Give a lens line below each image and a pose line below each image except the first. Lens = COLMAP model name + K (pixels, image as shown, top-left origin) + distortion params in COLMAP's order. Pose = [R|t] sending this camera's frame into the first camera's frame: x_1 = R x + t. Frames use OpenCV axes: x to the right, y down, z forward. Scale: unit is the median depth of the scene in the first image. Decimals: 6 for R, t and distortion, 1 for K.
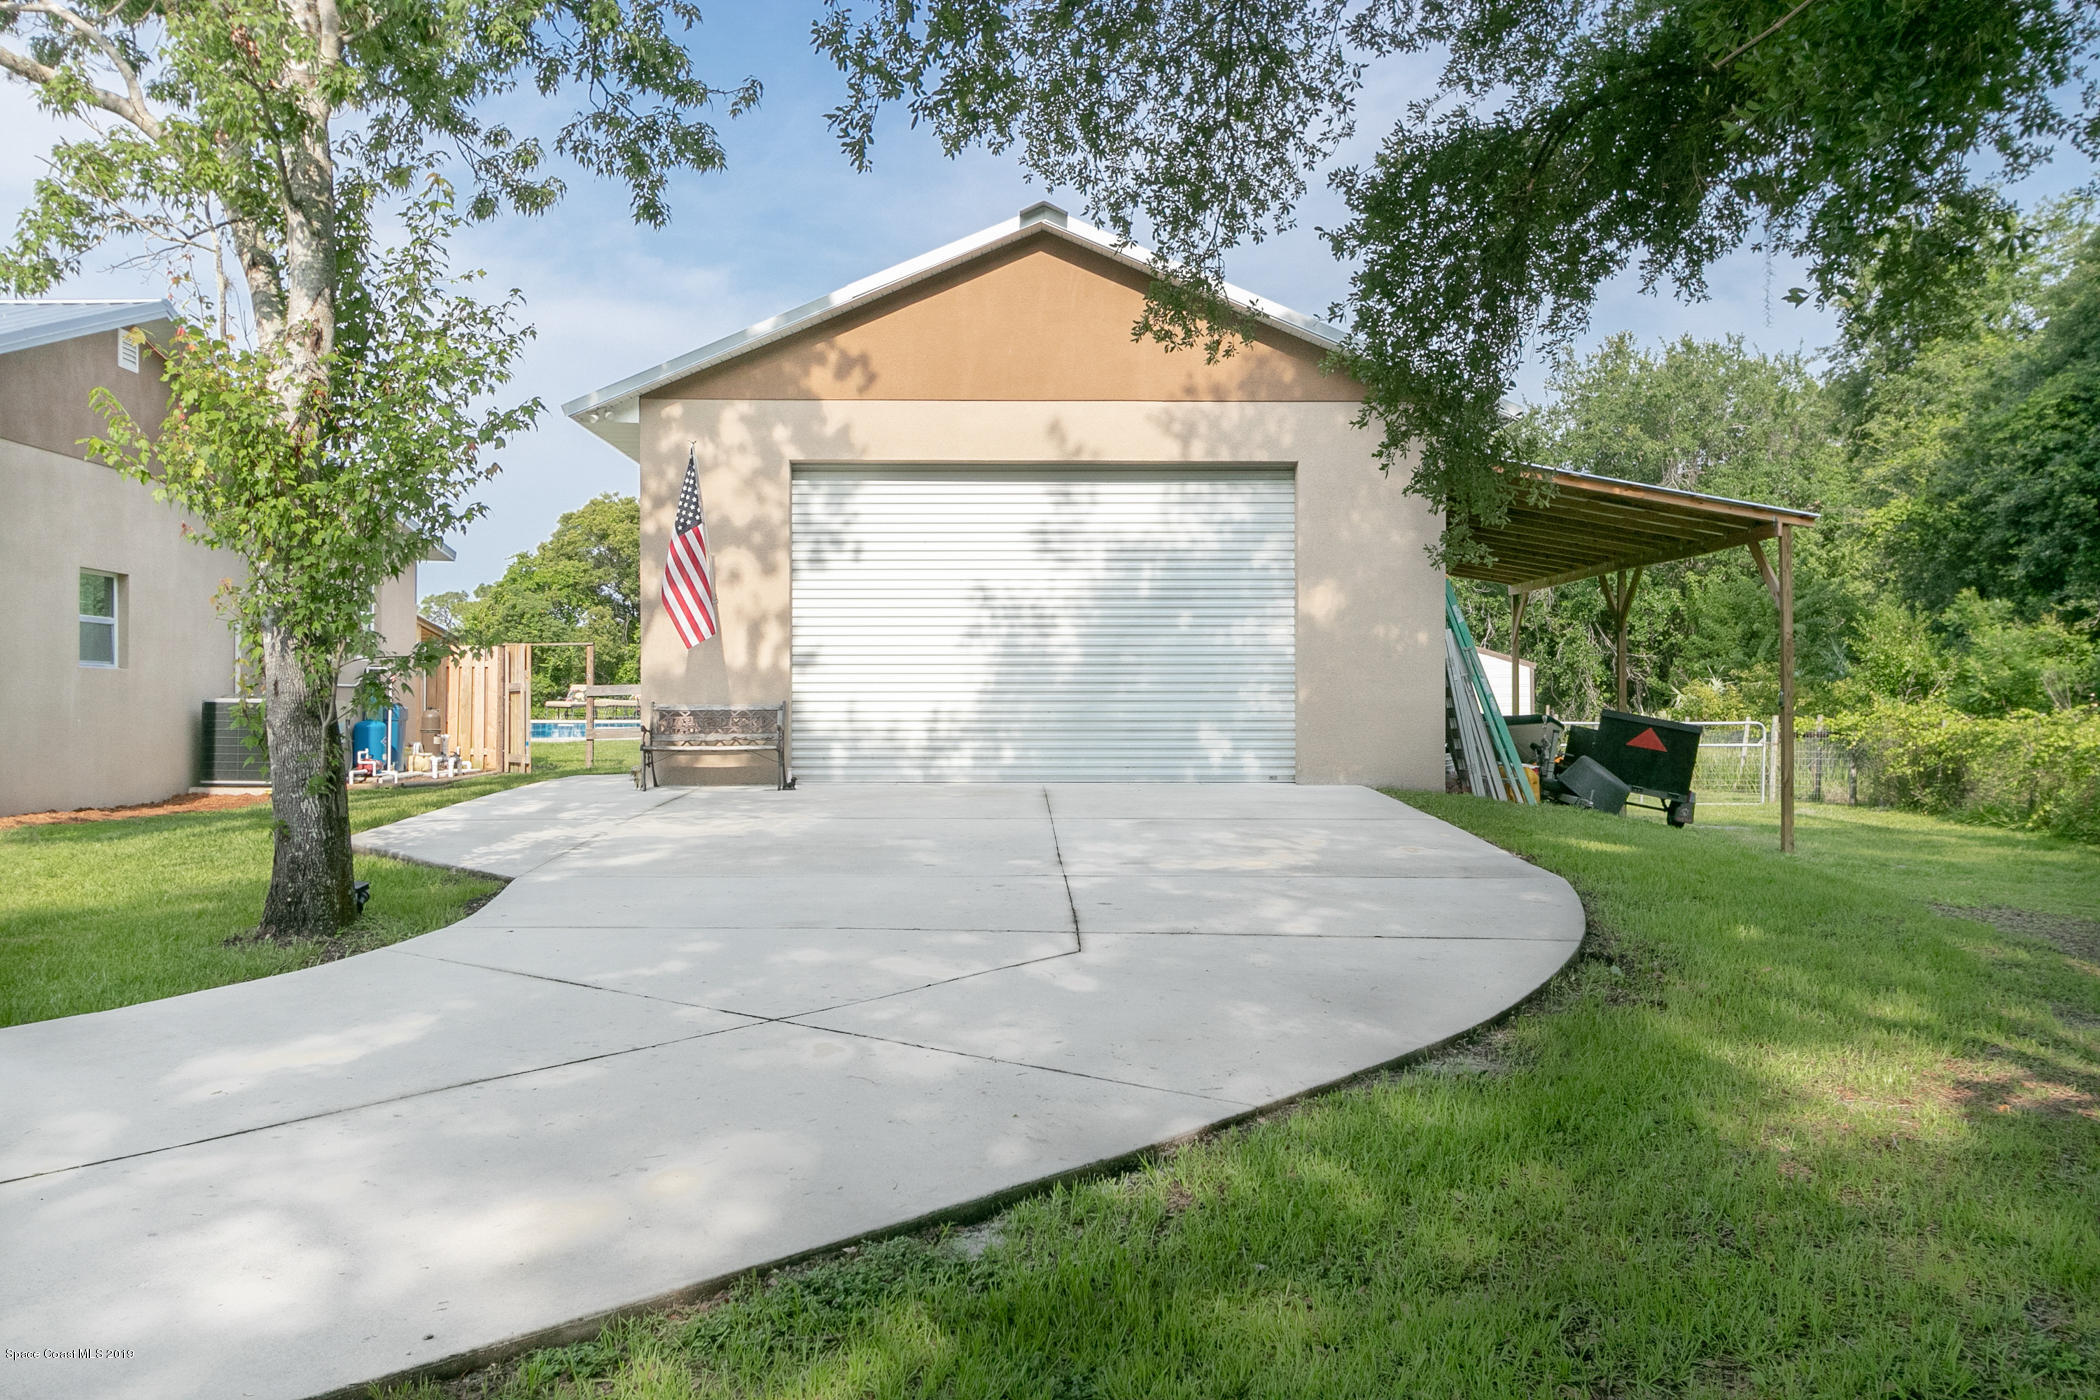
lens RADIAL K [[1755.6, 0, 1050.0], [0, 1755.6, 700.0], [0, 0, 1]] dist [0.001983, 0.000596]
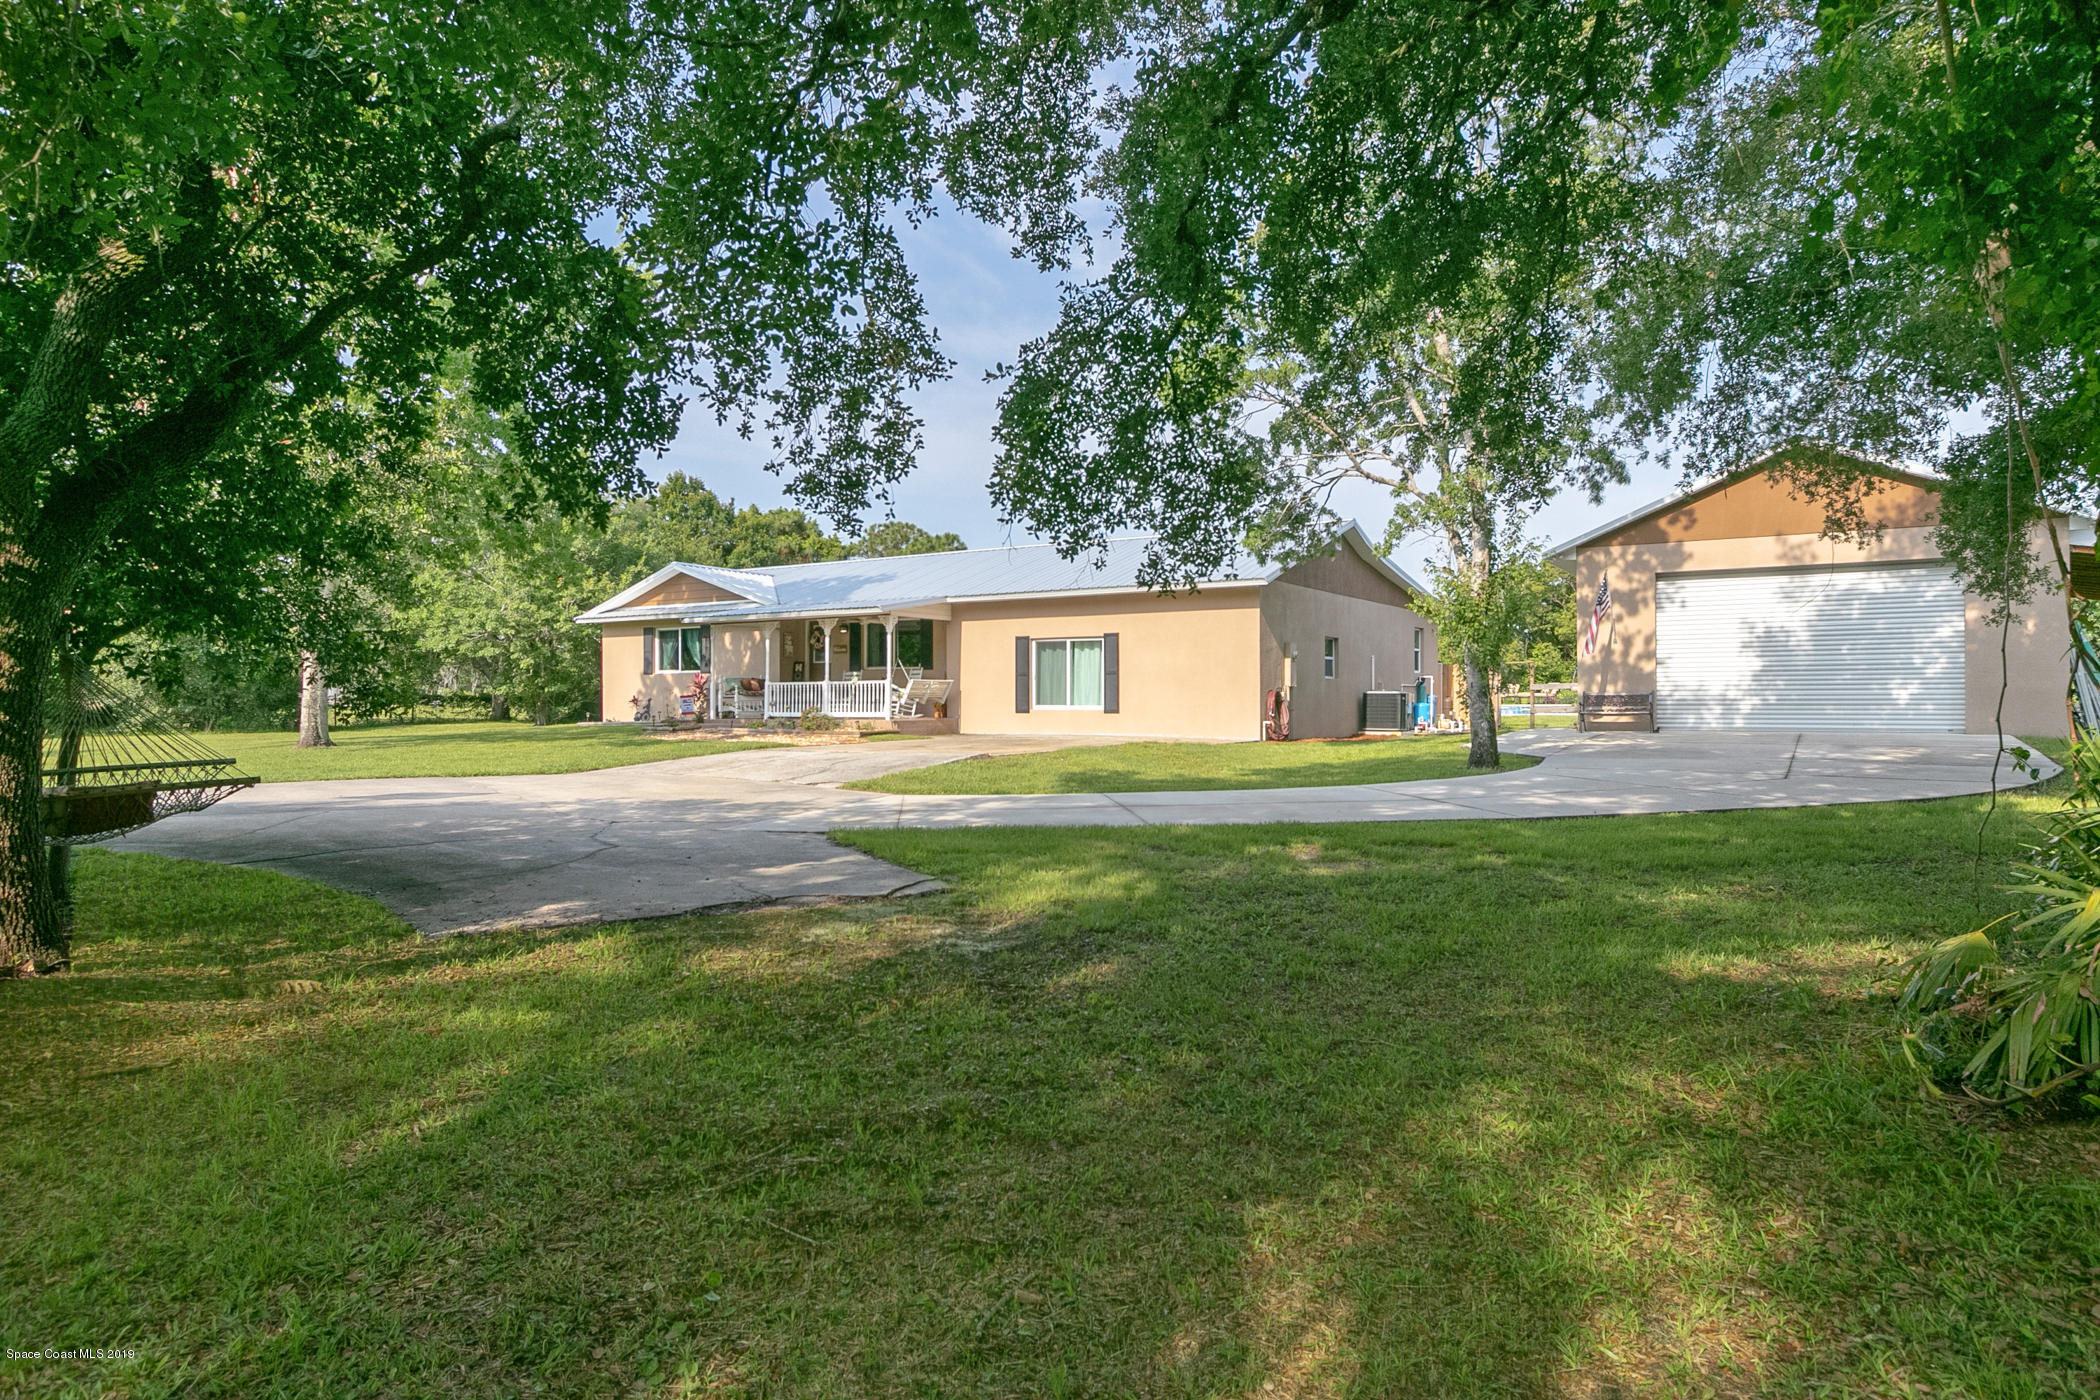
lens RADIAL K [[1237.2, 0, 1050.0], [0, 1237.2, 700.0], [0, 0, 1]] dist [0.002912, 0.000905]
pose [[0.827383, -0.001720, -0.561635, 0.059862], [0.005081, 0.999977, 0.004422, 0.001608], [0.561615, -0.006512, 0.827373, -0.466371]]
